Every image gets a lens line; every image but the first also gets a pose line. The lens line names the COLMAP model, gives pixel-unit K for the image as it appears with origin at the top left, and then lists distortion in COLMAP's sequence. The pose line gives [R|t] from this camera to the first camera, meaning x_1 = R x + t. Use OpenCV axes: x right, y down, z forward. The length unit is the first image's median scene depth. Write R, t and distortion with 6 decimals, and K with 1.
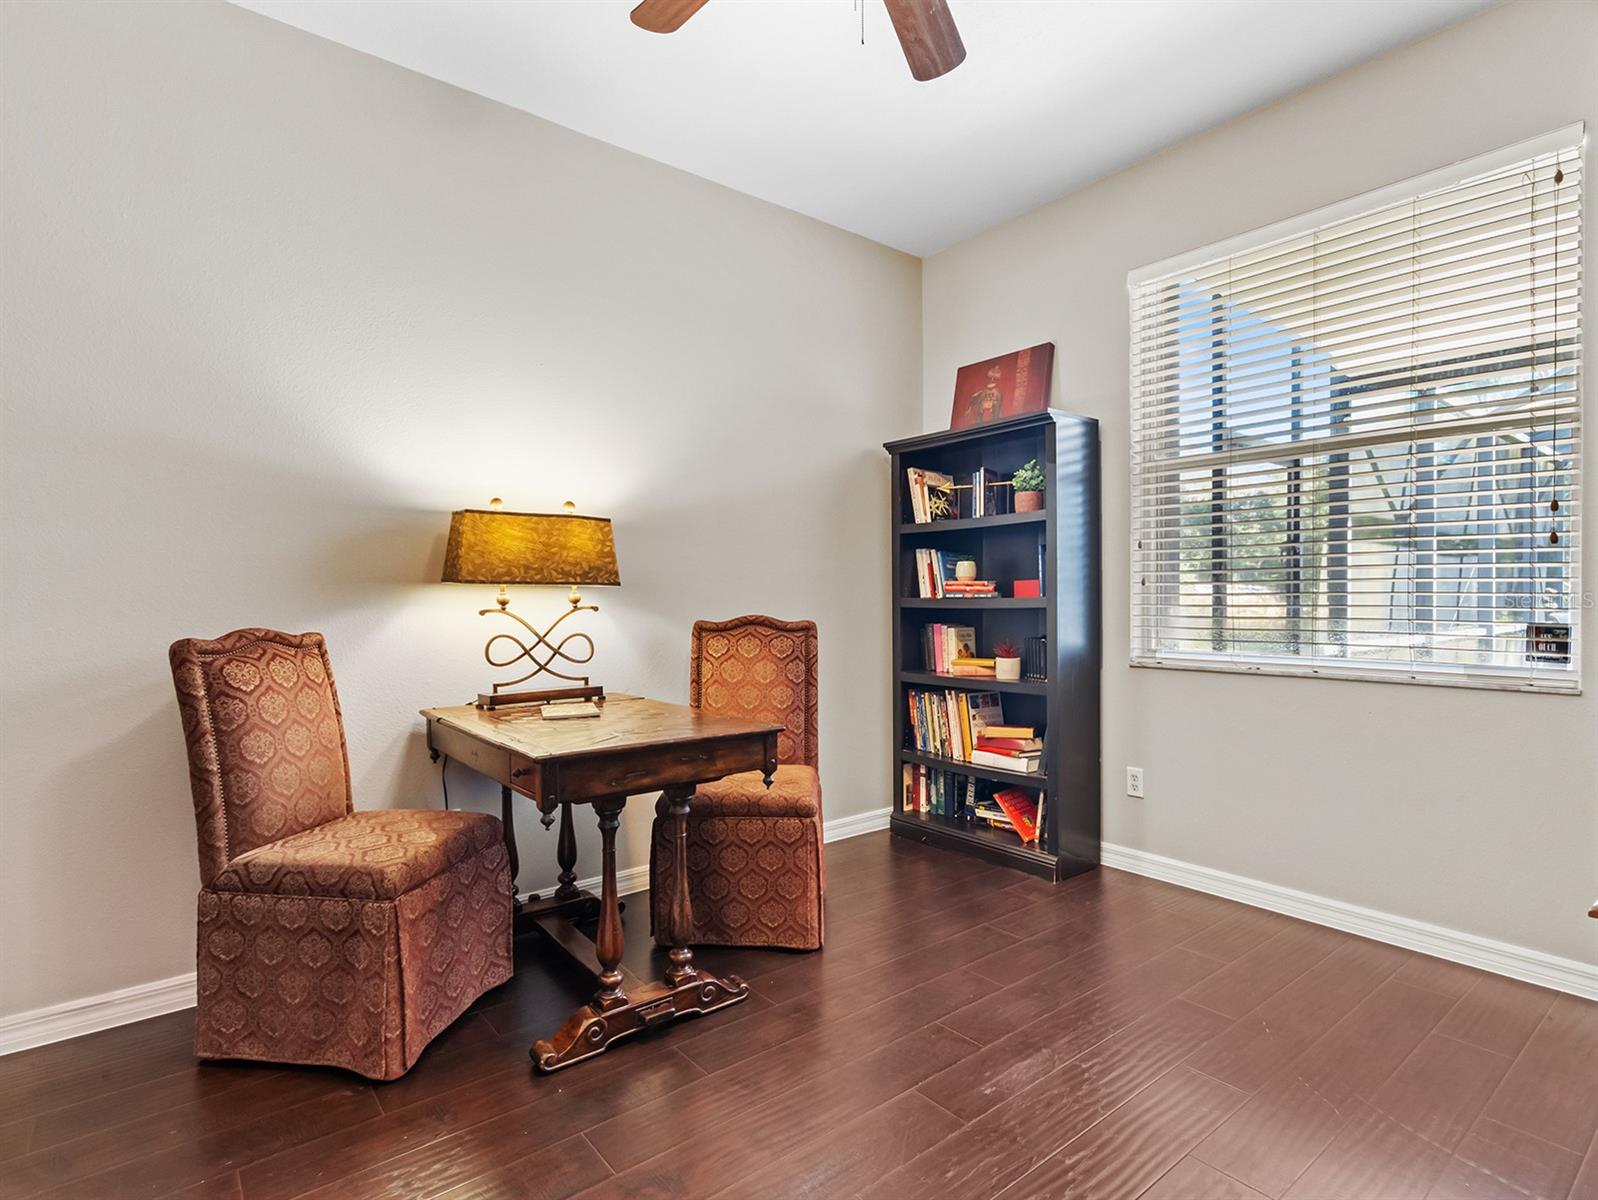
lens RADIAL K [[821.8, 0, 799.3], [0, 821.8, 599.7], [0, 0, 1]] dist [-0.009016, 0.006687]
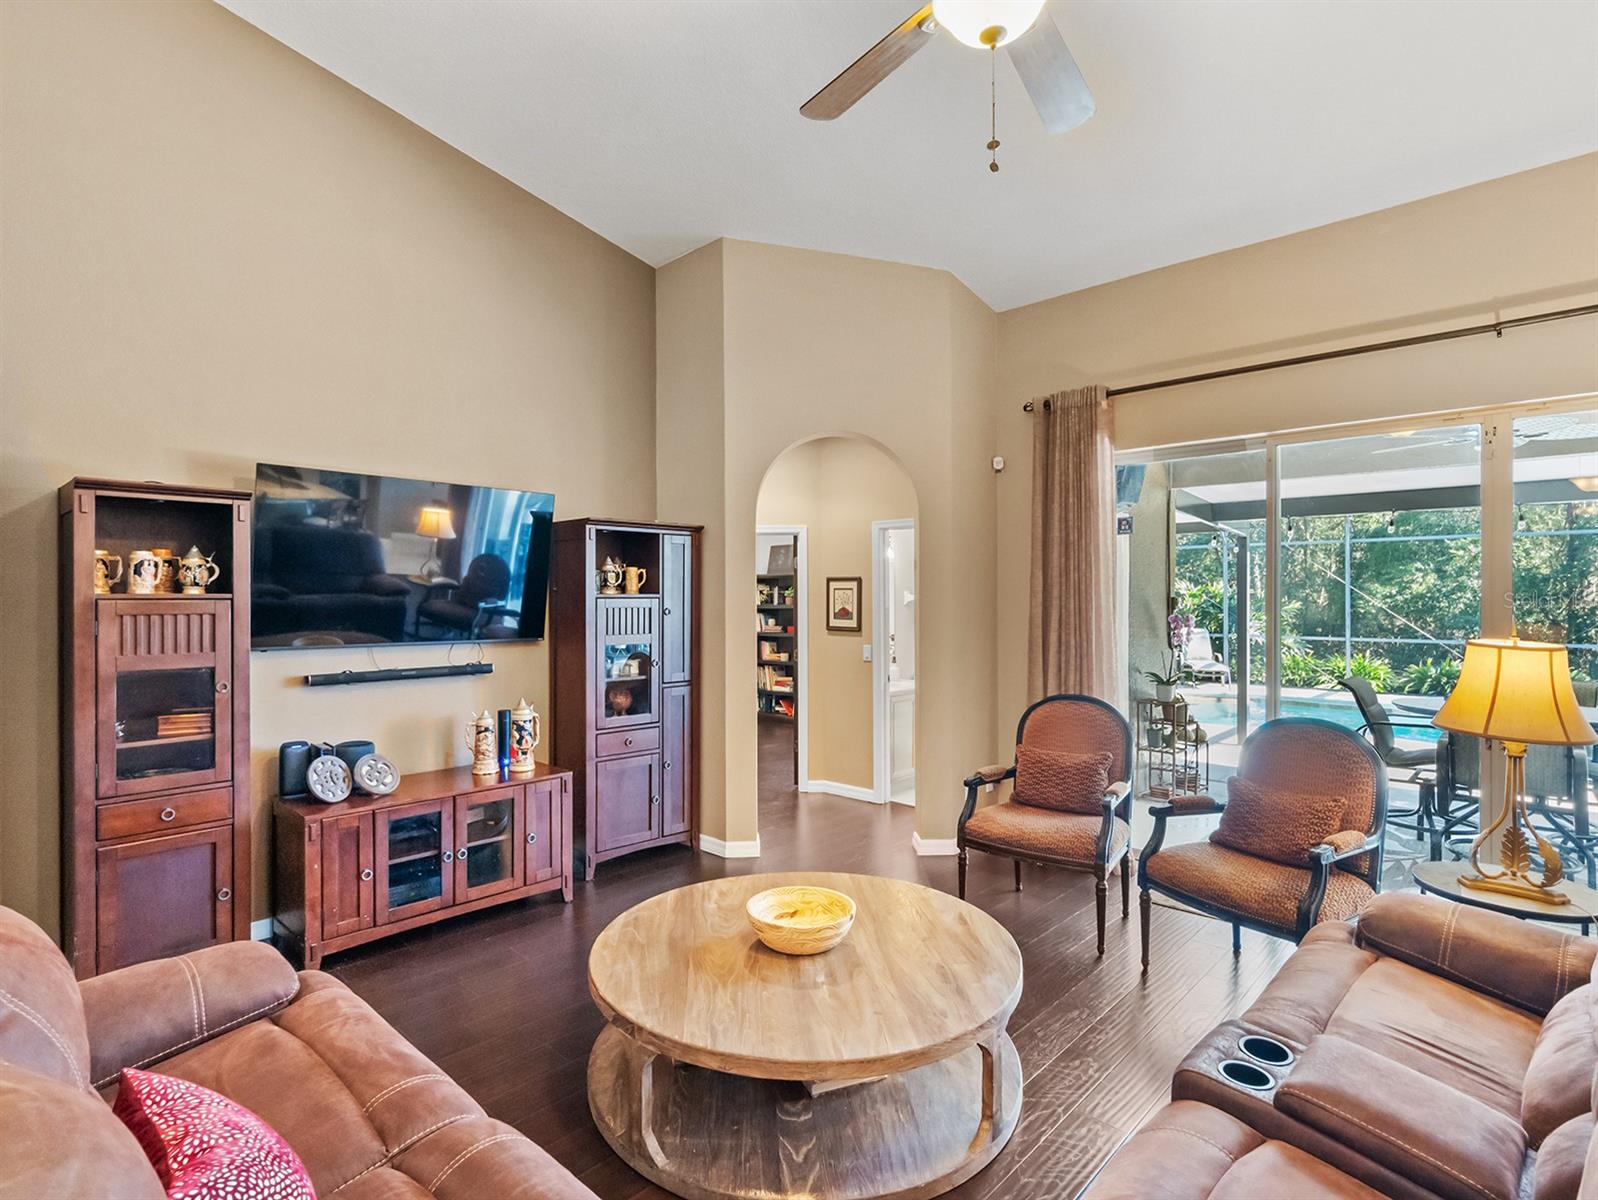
lens RADIAL K [[821.8, 0, 765.1], [0, 821.8, 589.8], [0, 0, 1]] dist [-0.009016, 0.006687]
pose [[0.994821, 0.009284, 0.101219, -0.108676], [-0.007871, 0.999866, -0.014352, -0.108952], [-0.101338, 0.013481, 0.994761, -1.848814]]
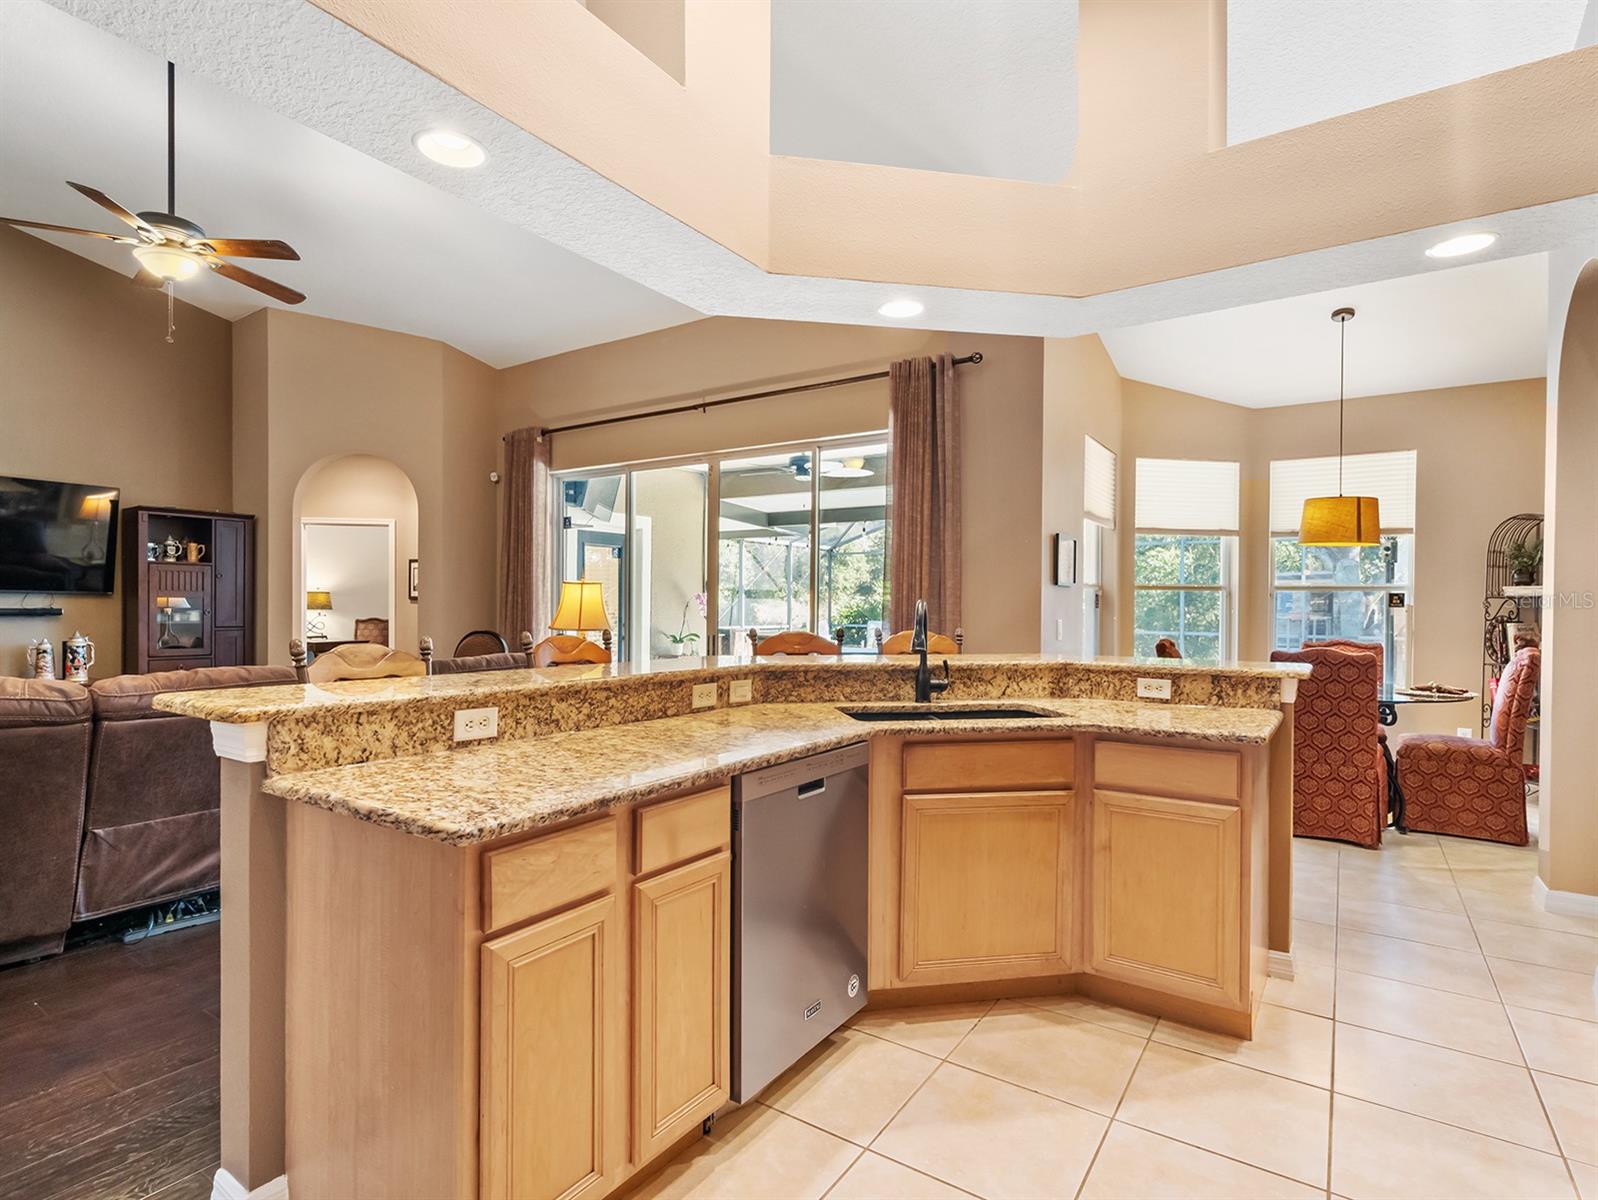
lens RADIAL K [[821.8, 0, 784.3], [0, 821.8, 612.3], [0, 0, 1]] dist [-0.009016, 0.006687]
pose [[0.957653, 0.010267, 0.287740, 0.570923], [-0.010619, 0.999944, -0.000337, -0.020063], [-0.287727, -0.002733, 0.957708, -2.662731]]
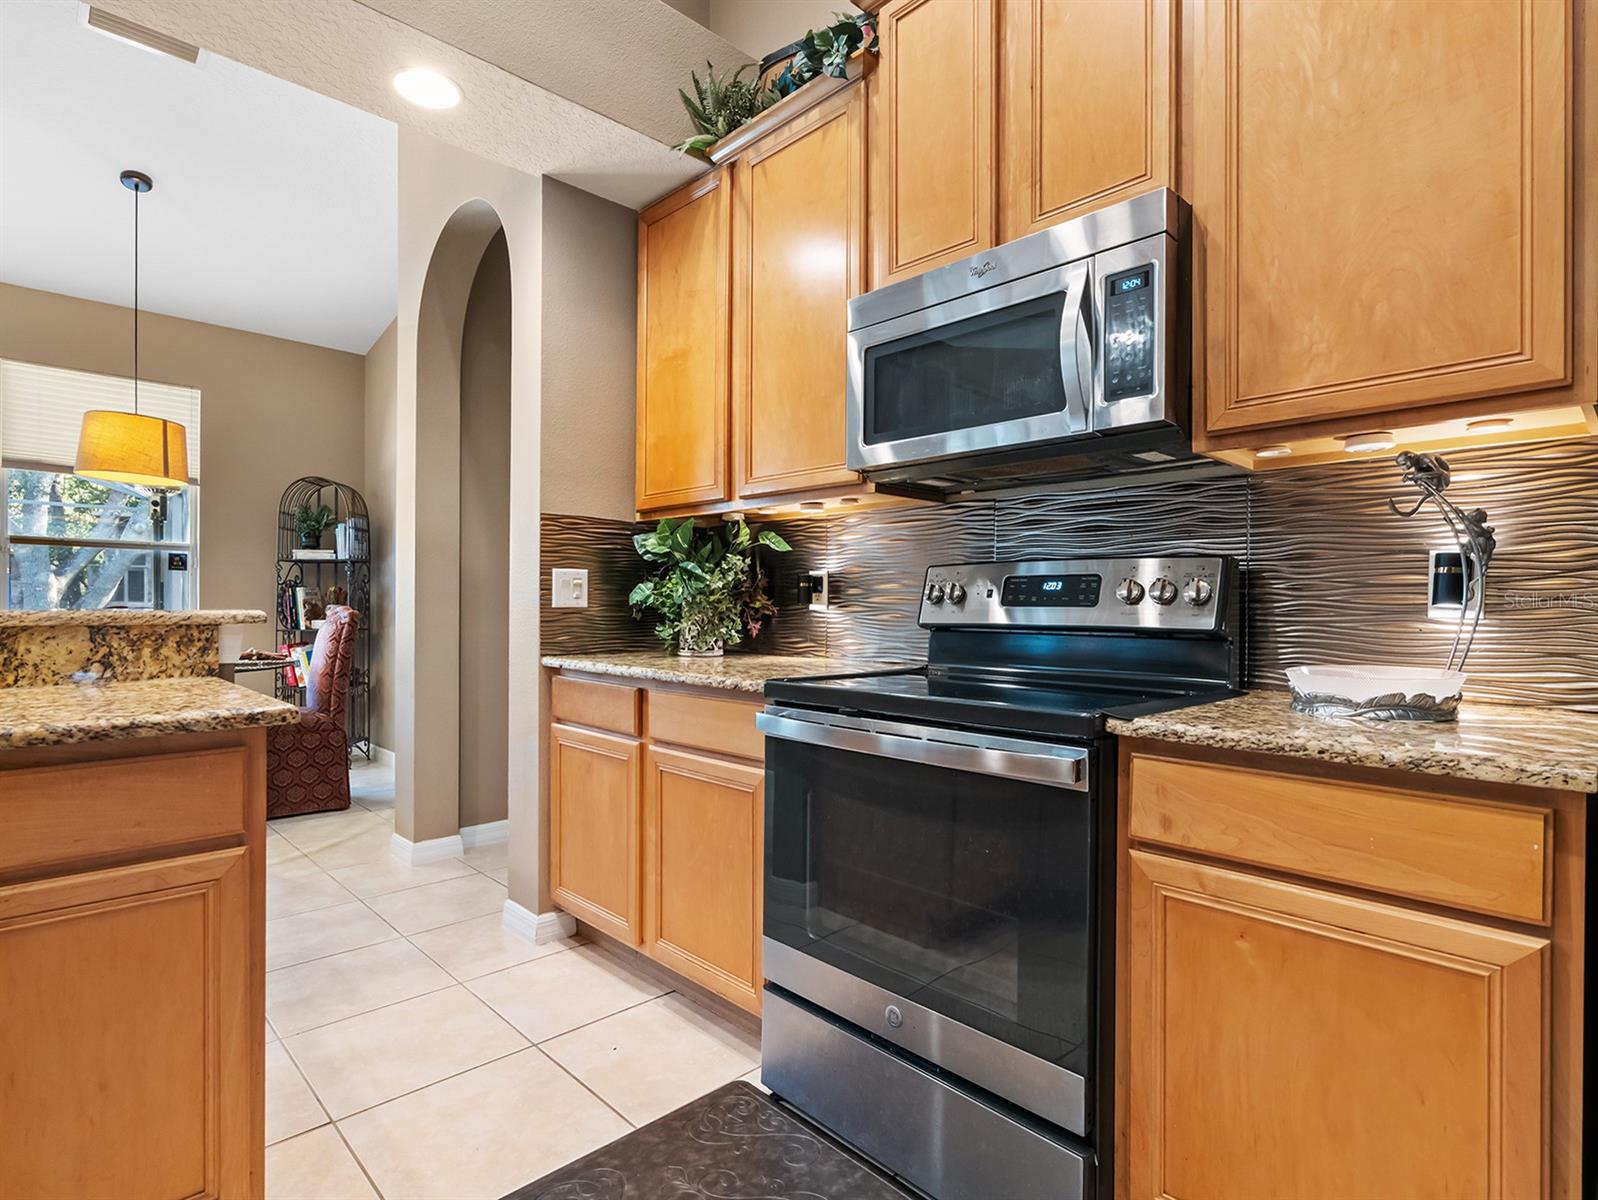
lens RADIAL K [[821.8, 0, 782.5], [0, 821.8, 609.7], [0, 0, 1]] dist [-0.009016, 0.006687]
pose [[-0.090963, 0.002907, 0.995850, 0.732275], [0.002365, 0.999994, -0.002703, 0.030198], [-0.995851, 0.002109, -0.090969, -2.343506]]
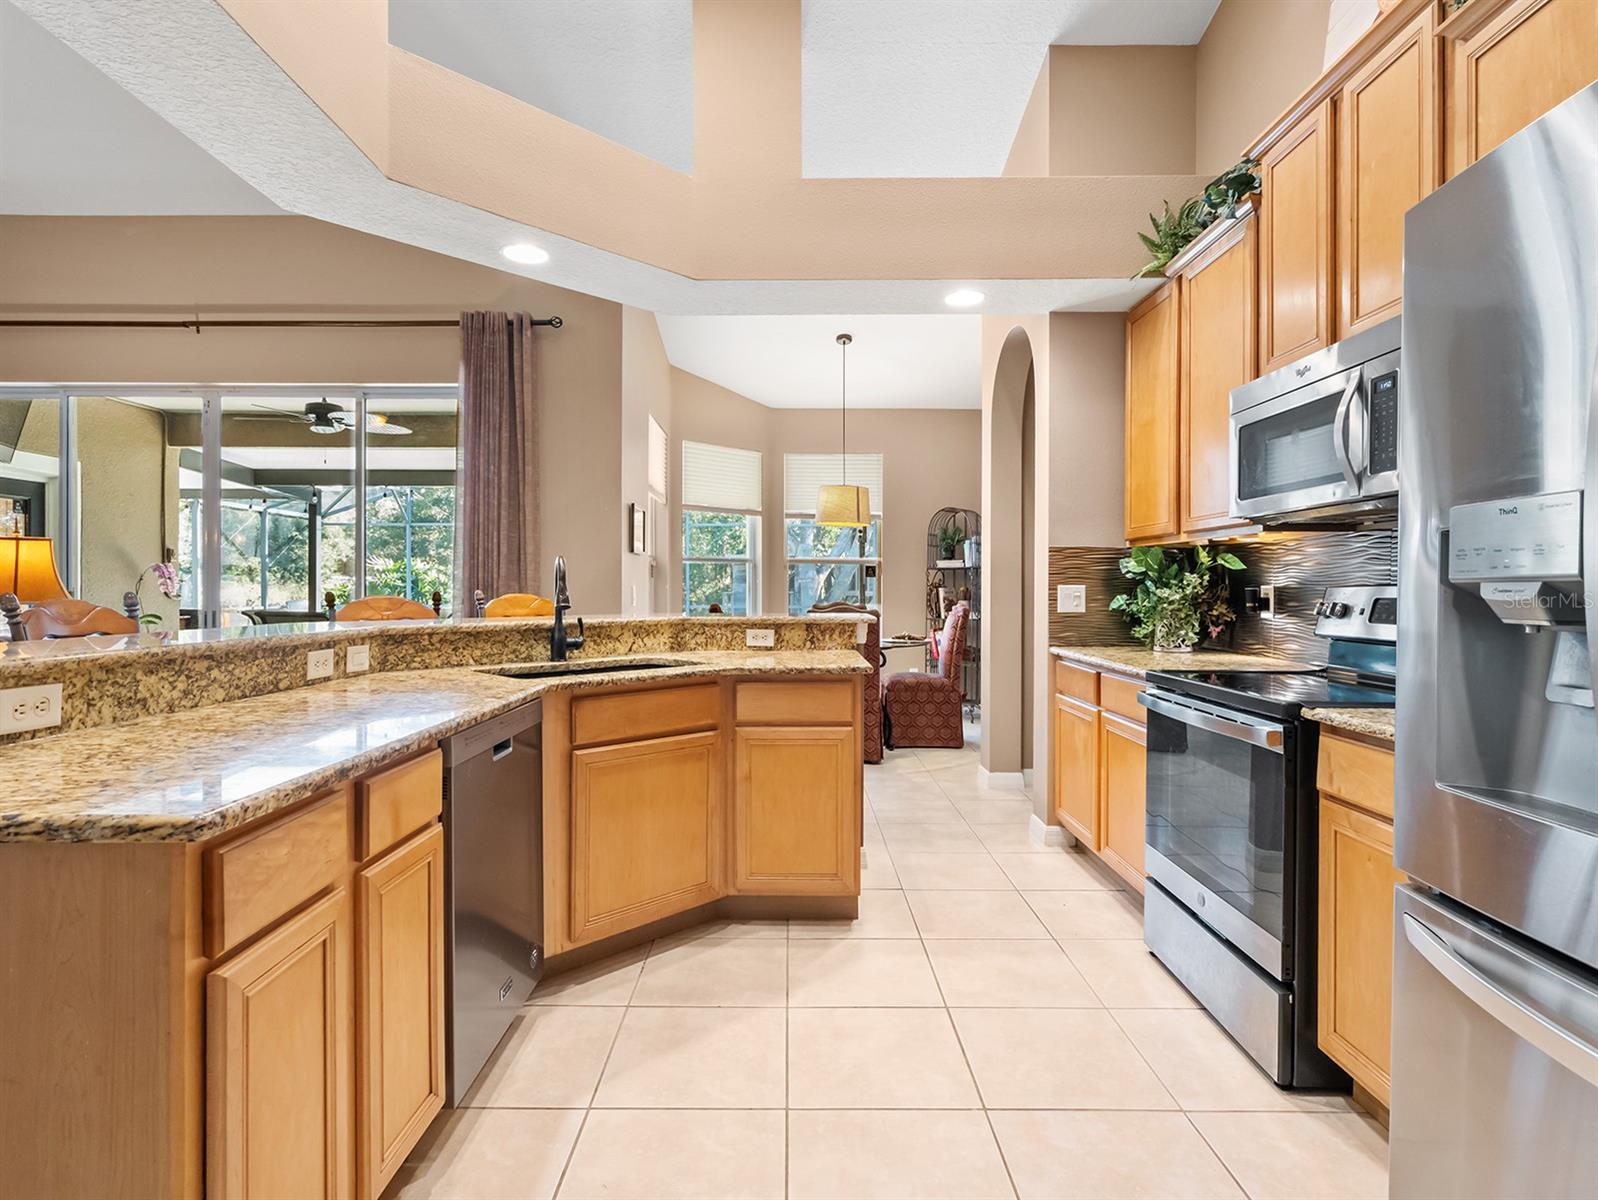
lens RADIAL K [[821.8, 0, 781.7], [0, 821.8, 591.4], [0, 0, 1]] dist [-0.009016, 0.006687]
pose [[0.631589, 0.004416, 0.775291, 0.452153], [0.000152, 0.999983, -0.005820, 0.005340], [-0.775303, 0.003793, 0.631578, -2.589589]]
